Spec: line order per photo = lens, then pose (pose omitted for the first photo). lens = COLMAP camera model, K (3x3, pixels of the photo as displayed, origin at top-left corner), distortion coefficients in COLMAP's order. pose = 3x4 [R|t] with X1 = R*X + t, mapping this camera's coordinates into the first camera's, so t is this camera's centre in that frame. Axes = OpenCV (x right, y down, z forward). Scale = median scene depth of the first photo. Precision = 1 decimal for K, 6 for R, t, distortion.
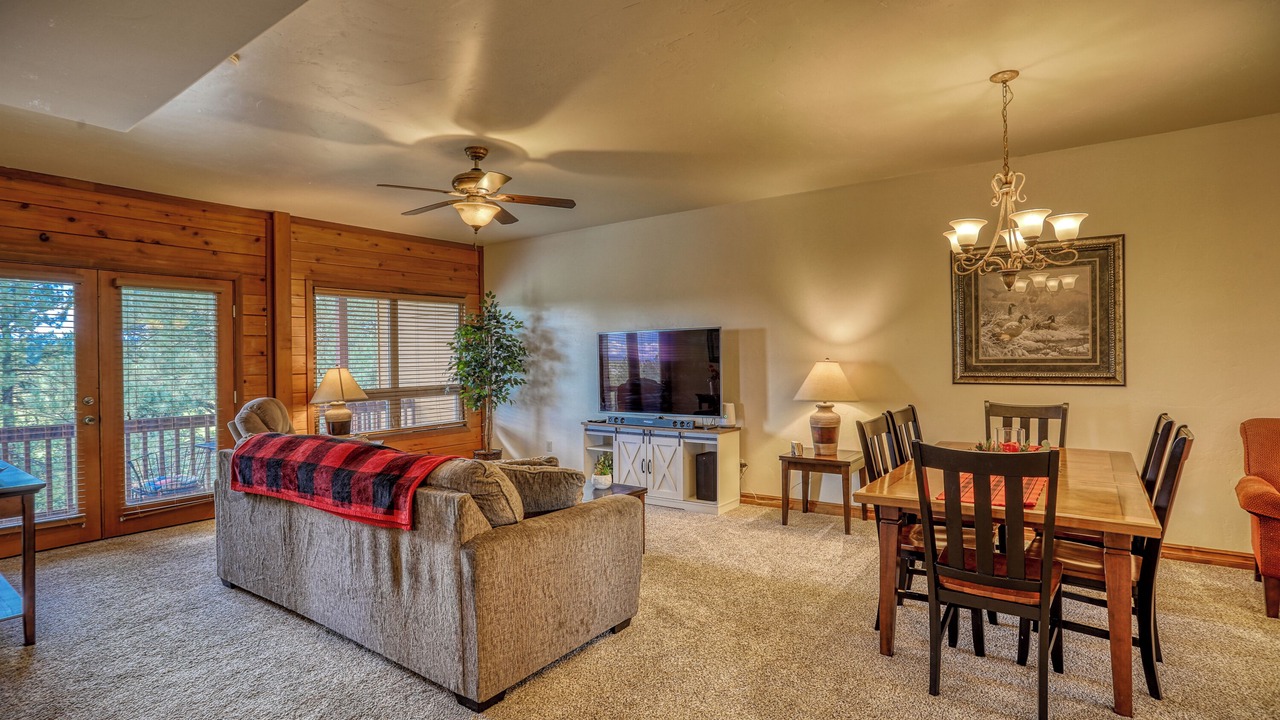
lens RADIAL K [[645.6, 0, 637.4], [0, 645.6, 361.6], [0, 0, 1]] dist [-0.046401, 0.024384]
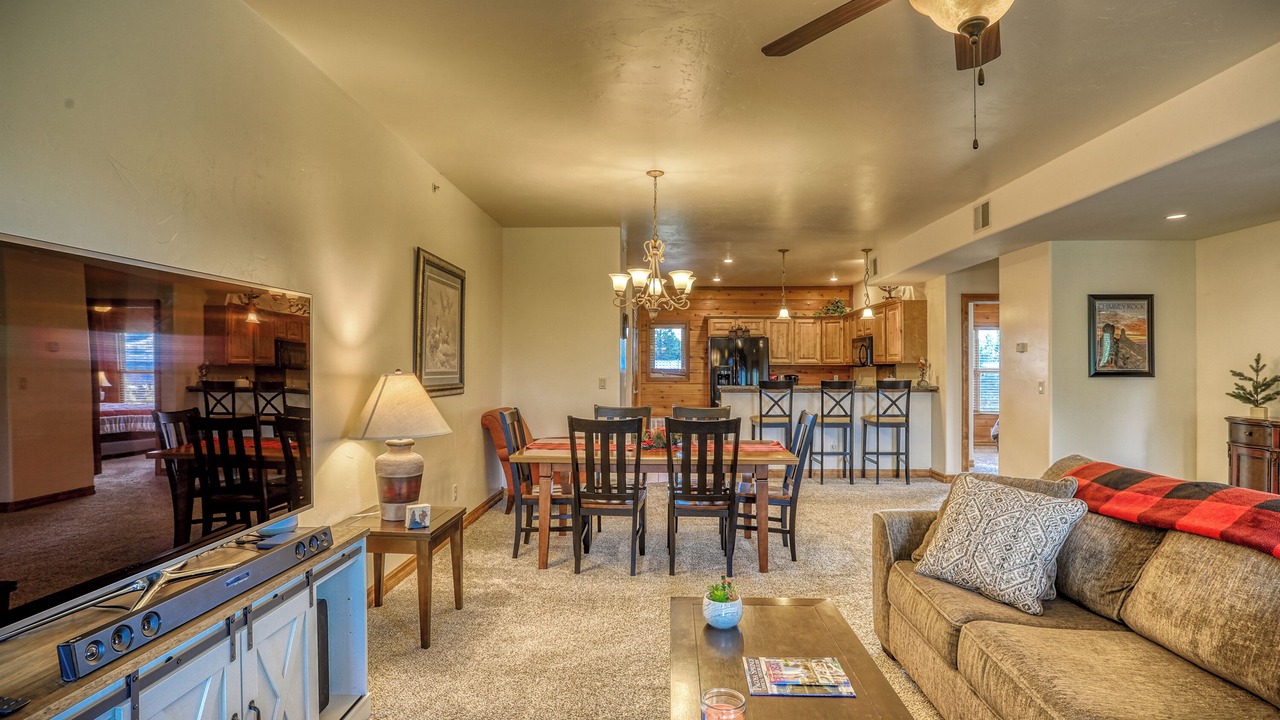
lens RADIAL K [[645.6, 0, 632.6], [0, 645.6, 361.1], [0, 0, 1]] dist [-0.046401, 0.024384]
pose [[-0.560038, 0.016446, 0.828304, -0.375760], [0.004694, 0.999850, -0.016679, -0.002017], [-0.828454, -0.005453, -0.560031, 1.164175]]
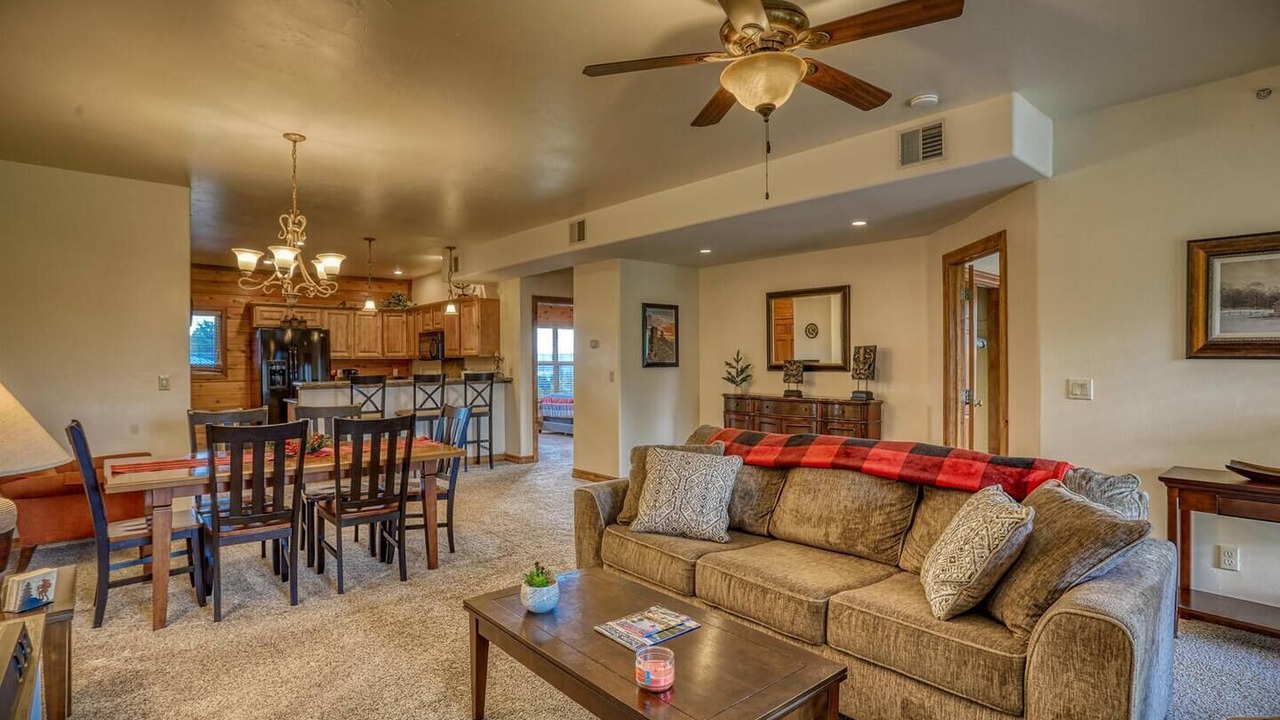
lens RADIAL K [[645.6, 0, 630.5], [0, 645.6, 361.4], [0, 0, 1]] dist [-0.046401, 0.024384]
pose [[-0.974885, 0.013903, 0.222275, -0.212897], [0.014506, 0.999894, 0.001080, -0.004167], [-0.222237, 0.004277, -0.974983, 1.294192]]
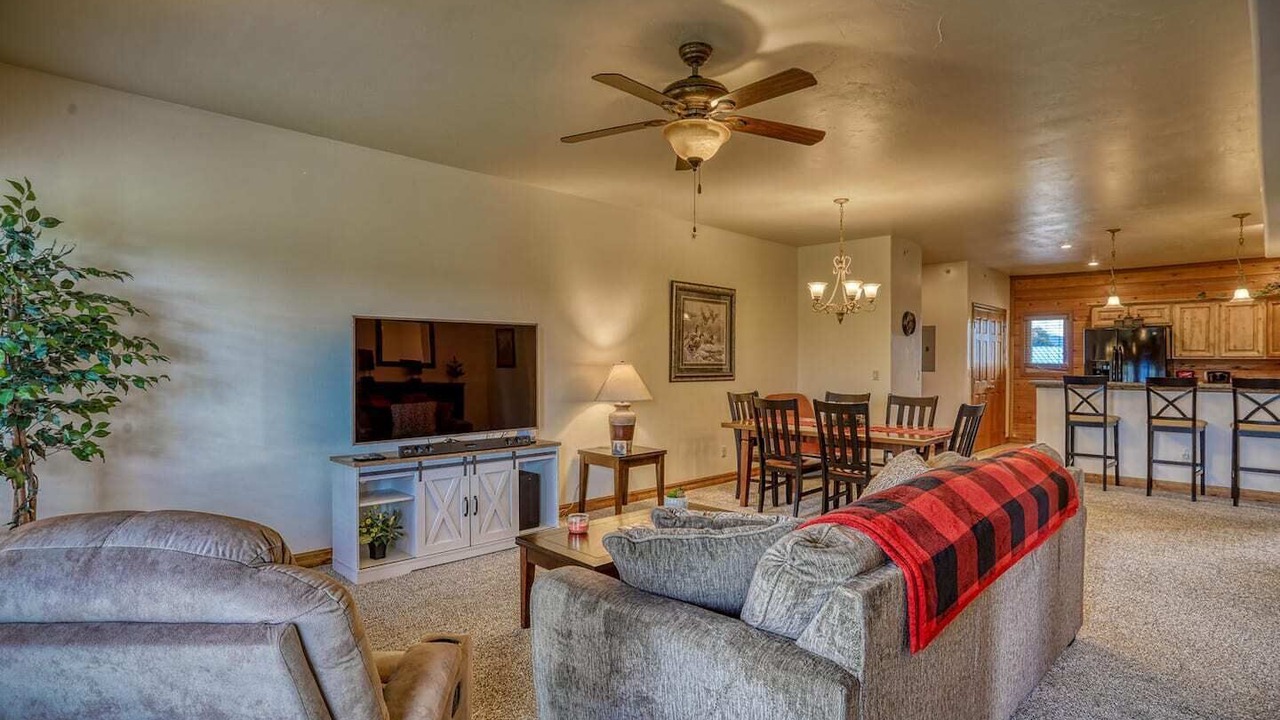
lens RADIAL K [[645.6, 0, 648.3], [0, 645.6, 359.6], [0, 0, 1]] dist [-0.046401, 0.024384]
pose [[0.147023, 0.012478, 0.989054, -0.774214], [-0.004103, 0.999920, -0.012005, 0.005020], [-0.989125, -0.002293, 0.147062, 0.796856]]
